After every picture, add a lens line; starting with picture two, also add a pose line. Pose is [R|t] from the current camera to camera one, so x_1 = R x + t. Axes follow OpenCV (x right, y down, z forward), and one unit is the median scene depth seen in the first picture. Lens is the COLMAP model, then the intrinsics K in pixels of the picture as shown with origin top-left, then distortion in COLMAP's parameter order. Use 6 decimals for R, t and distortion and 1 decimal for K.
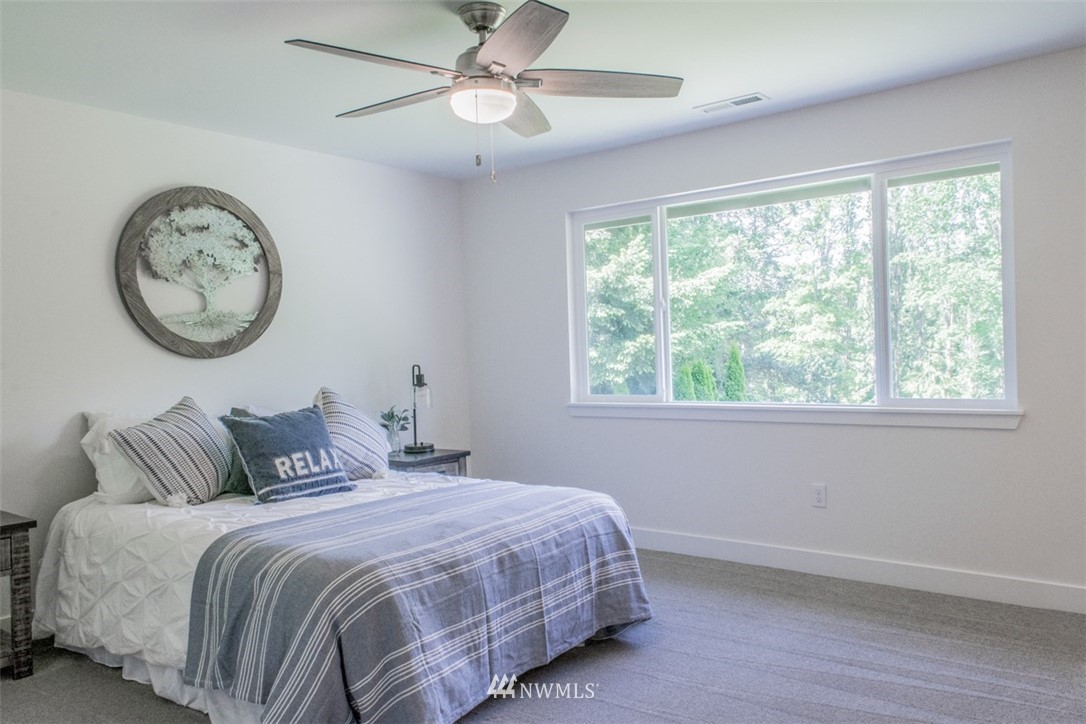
lens RADIAL K [[848.7, 0, 539.3], [0, 848.7, 359.2], [0, 0, 1]] dist [-0.001212, 0.000182]
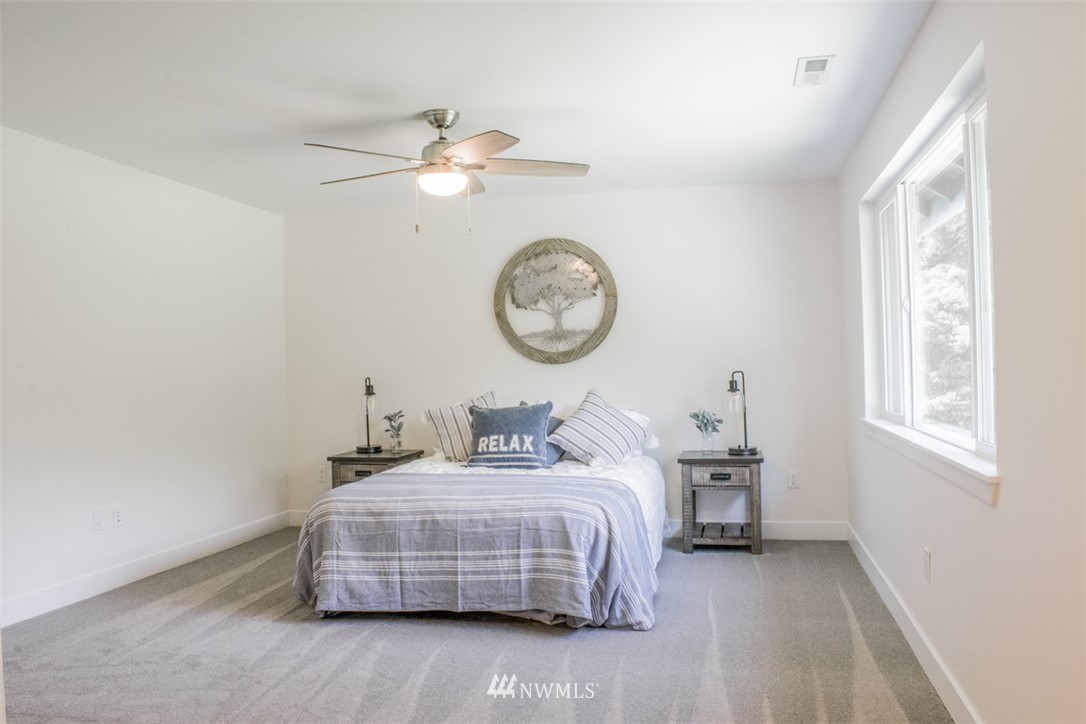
lens RADIAL K [[856.3, 0, 543.0], [0, 856.3, 362.0], [0, 0, 1]] dist [-0.119494, -0.000041]
pose [[0.433232, 0.016268, -0.901135, 1.091039], [0.000865, 0.999829, 0.018466, -0.037960], [0.901282, -0.008780, 0.433144, 0.507884]]
